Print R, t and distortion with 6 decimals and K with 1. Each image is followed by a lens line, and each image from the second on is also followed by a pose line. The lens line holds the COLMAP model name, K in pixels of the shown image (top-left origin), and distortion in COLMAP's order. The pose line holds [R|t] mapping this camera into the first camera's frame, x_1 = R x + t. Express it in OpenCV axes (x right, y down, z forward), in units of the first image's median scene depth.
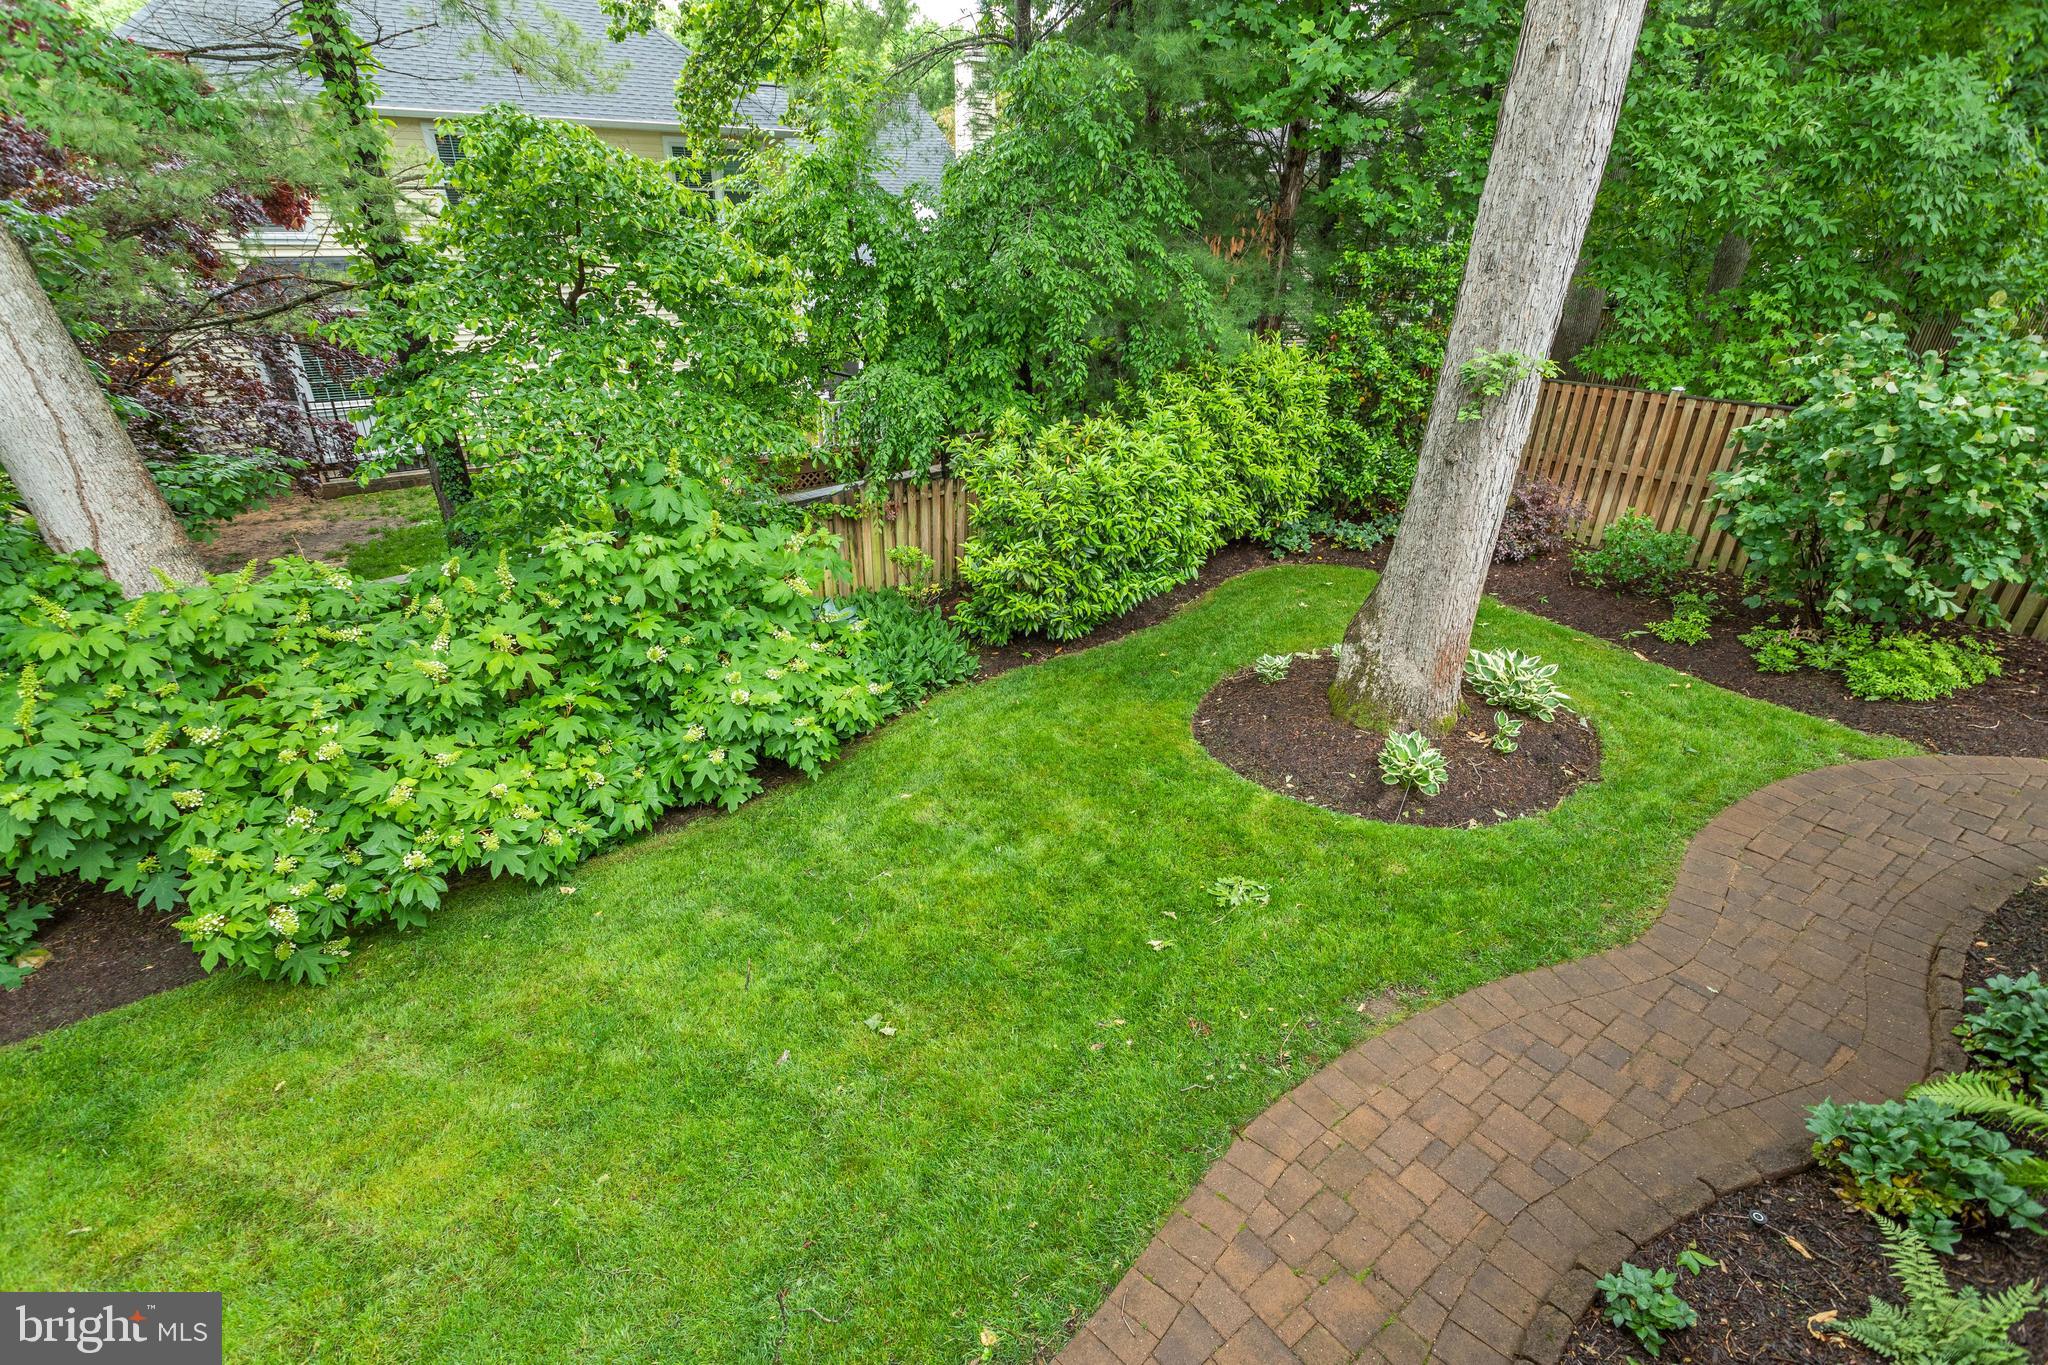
lens RADIAL K [[933.3, 0, 1024.0], [0, 933.3, 682.5], [0, 0, 1]] dist [-0.016279, 0.000103]
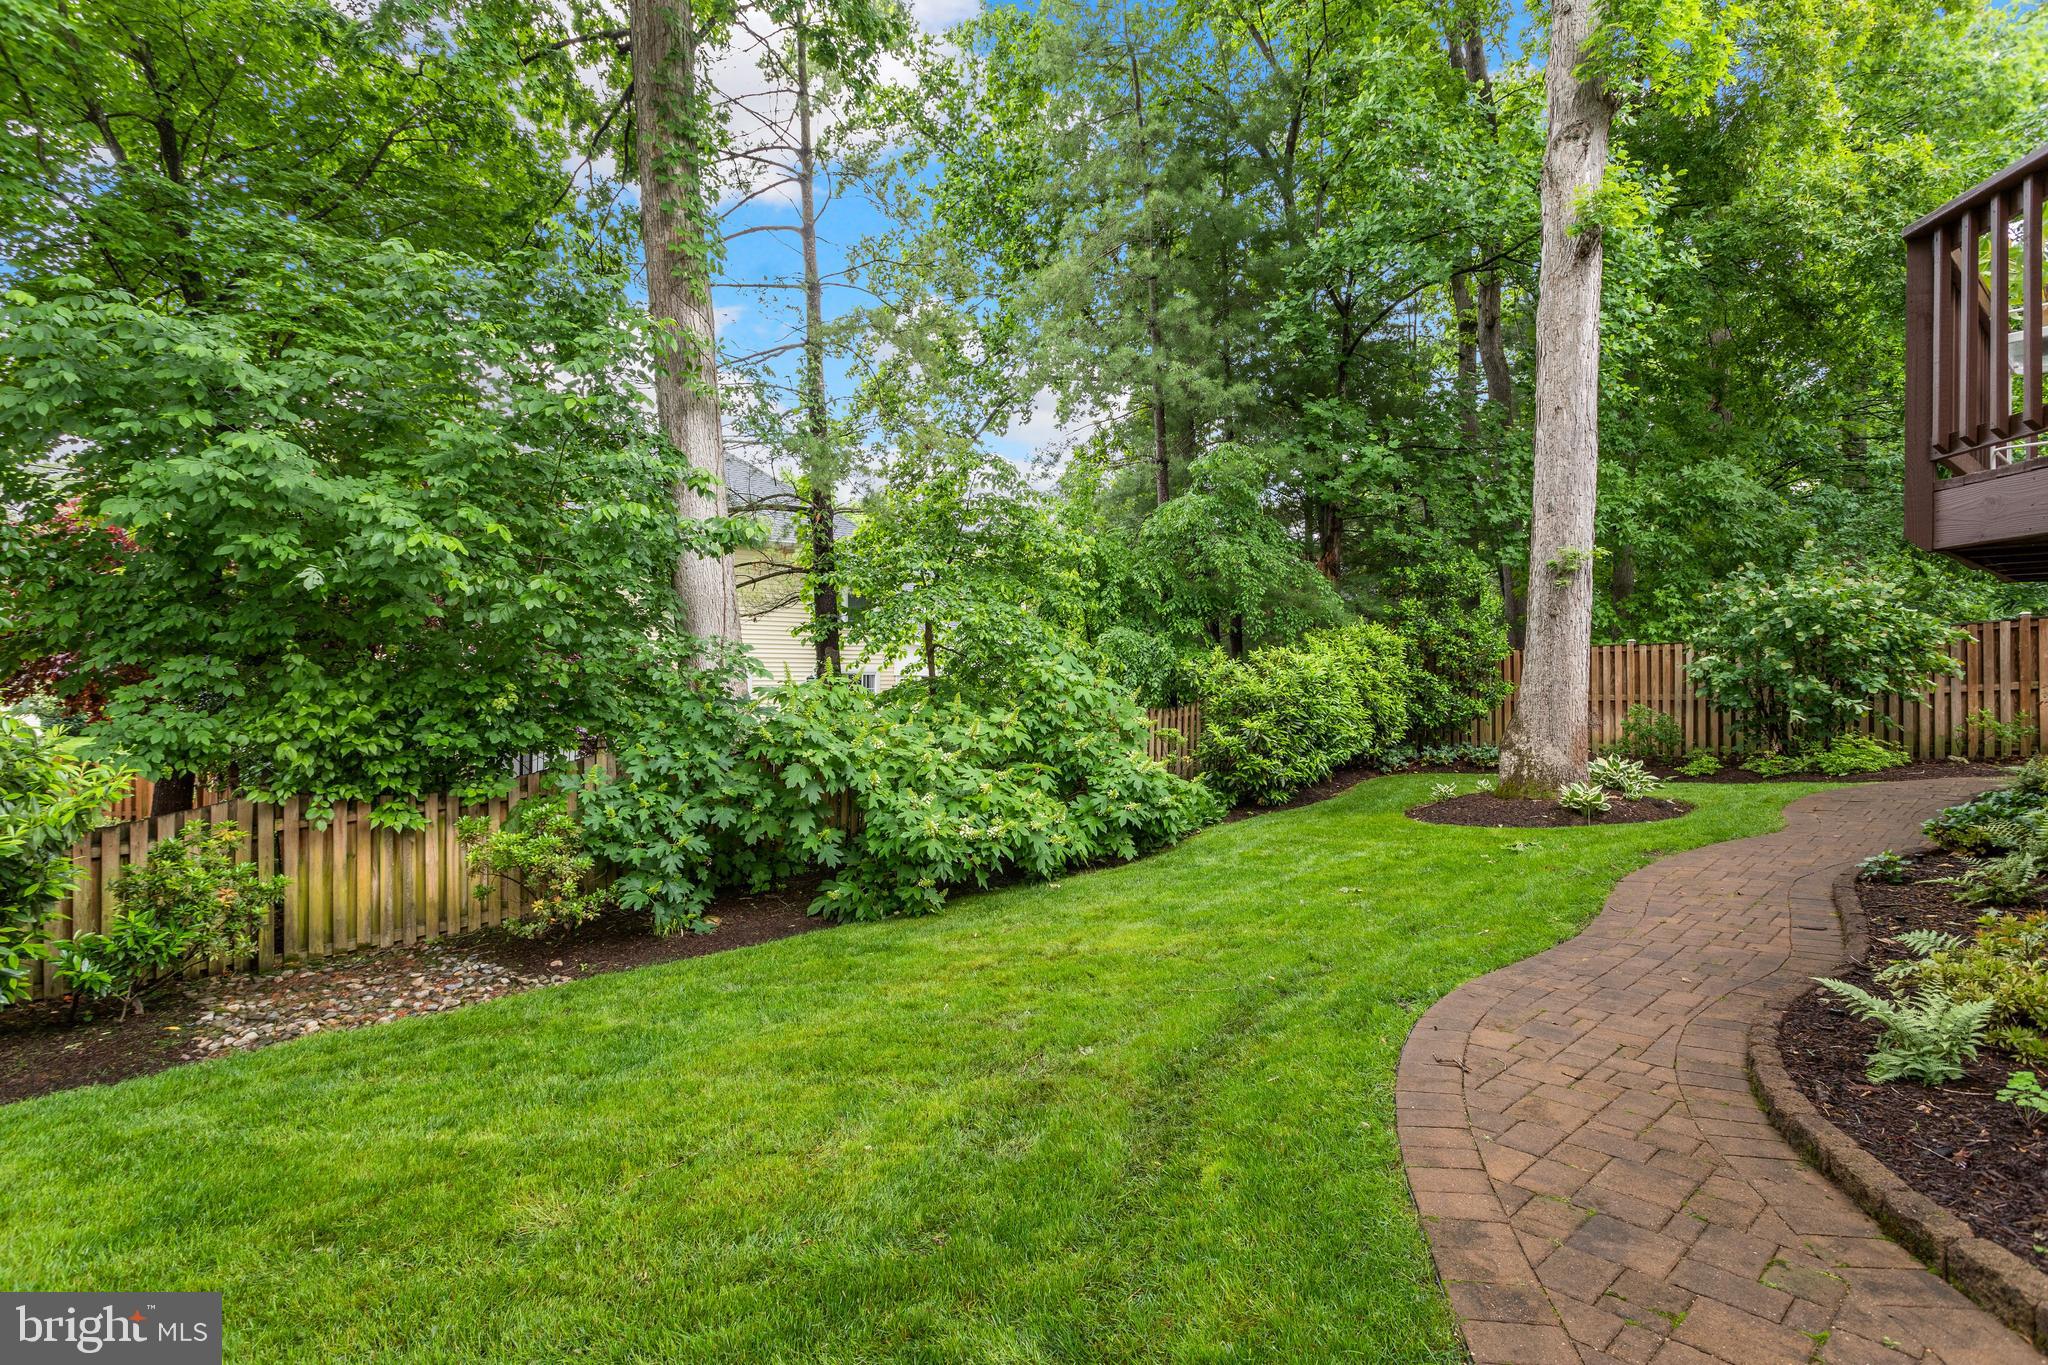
lens RADIAL K [[980.9, 0, 1024.0], [0, 980.9, 682.5], [0, 0, 1]] dist [0.016879, -0.000004]
pose [[0.992745, -0.010594, 0.119774, -0.476121], [0.063684, 0.891252, -0.449015, 0.408685], [-0.101992, 0.453385, 0.885460, -0.296939]]
